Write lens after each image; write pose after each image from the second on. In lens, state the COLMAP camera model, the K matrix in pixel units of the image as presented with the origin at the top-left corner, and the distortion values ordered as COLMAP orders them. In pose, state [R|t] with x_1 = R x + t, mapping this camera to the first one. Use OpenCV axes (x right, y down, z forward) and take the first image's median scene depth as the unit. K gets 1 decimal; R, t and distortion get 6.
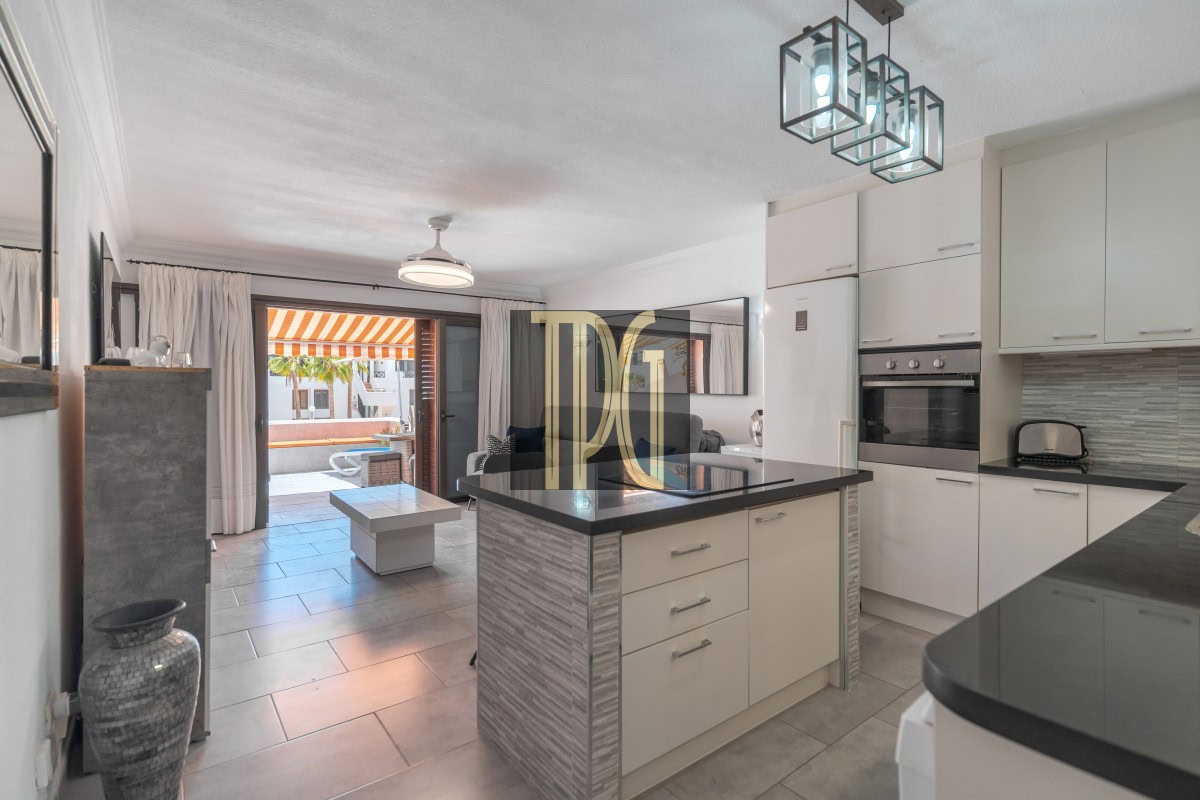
lens RADIAL K [[582.5, 0, 592.0], [0, 582.5, 393.1], [0, 0, 1]] dist [0.001080, 0.000562]
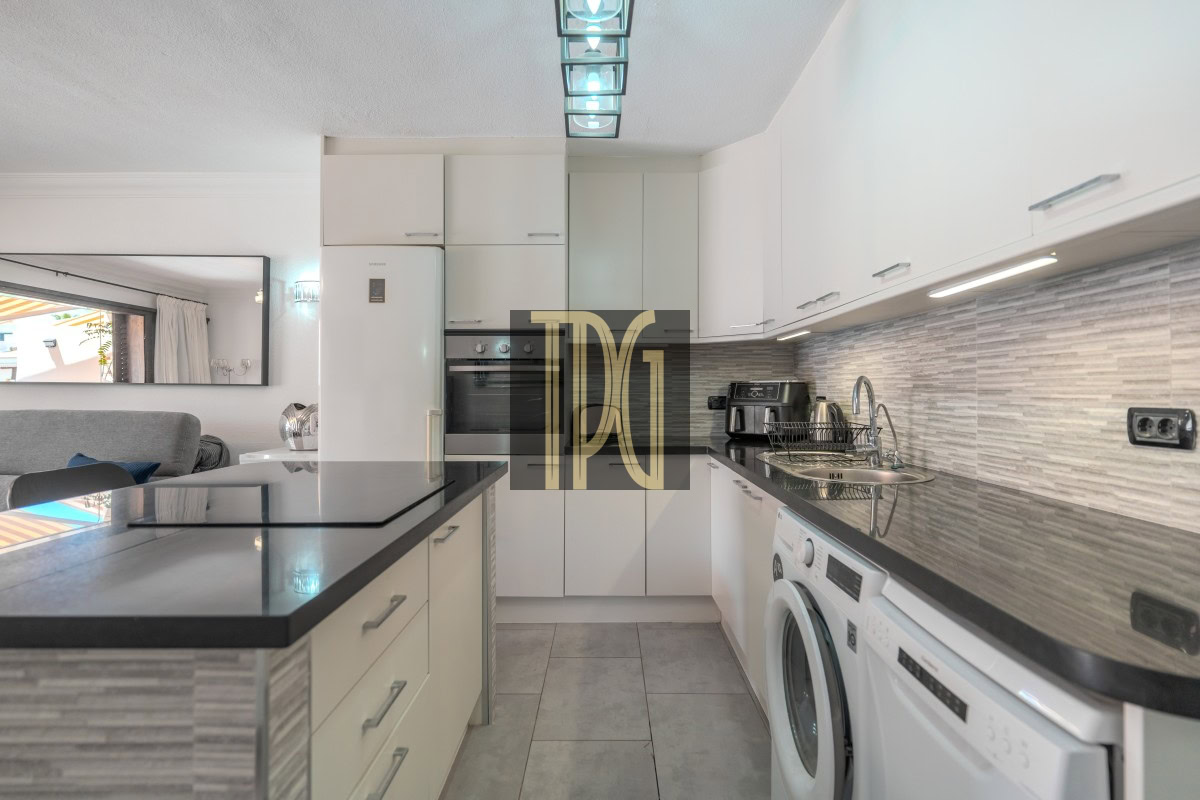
lens RADIAL K [[582.5, 0, 605.2], [0, 582.5, 386.8], [0, 0, 1]] dist [0.001080, 0.000562]
pose [[0.602066, 0.007301, 0.798413, -0.111610], [0.005652, 0.999894, -0.013406, 0.026544], [-0.798426, 0.012584, 0.601961, 0.277270]]
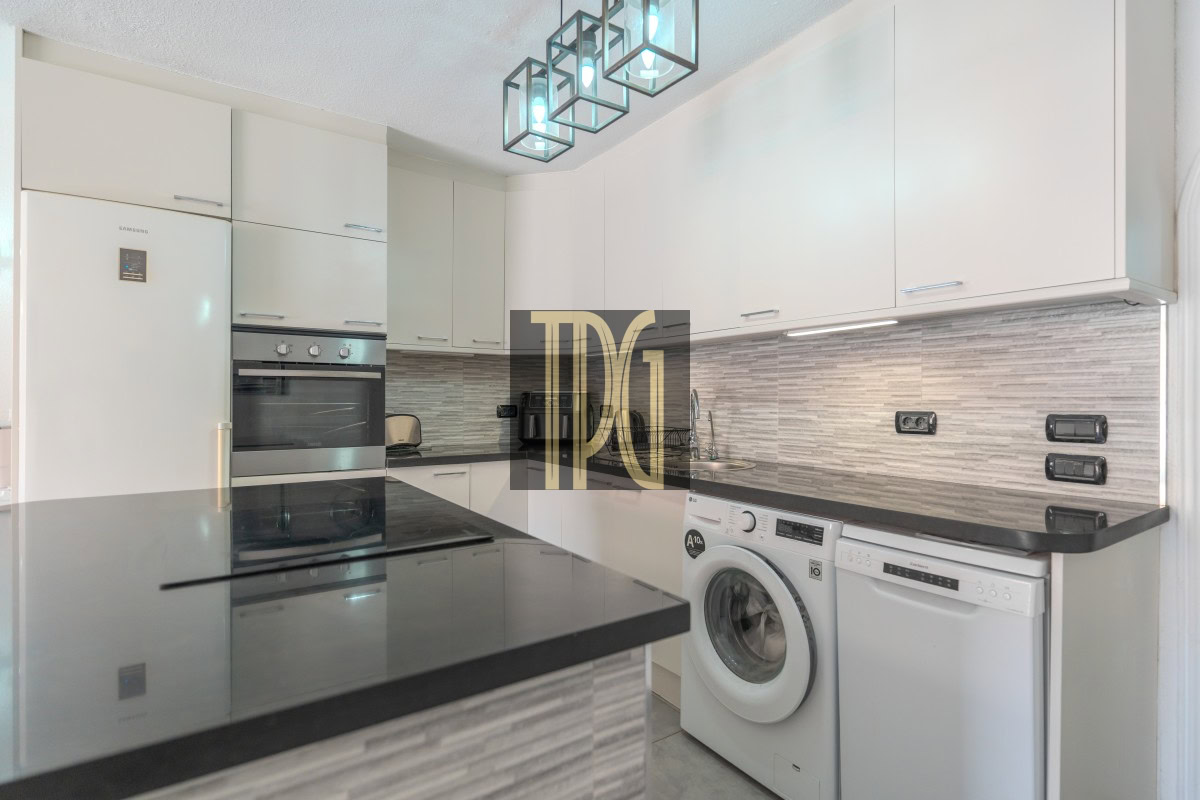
lens RADIAL K [[582.5, 0, 594.9], [0, 582.5, 401.3], [0, 0, 1]] dist [0.001080, 0.000562]
pose [[0.045116, -0.000157, 0.998982, -0.257332], [0.005354, 0.999986, -0.000085, 0.024195], [-0.998967, 0.005352, 0.045116, 0.537990]]
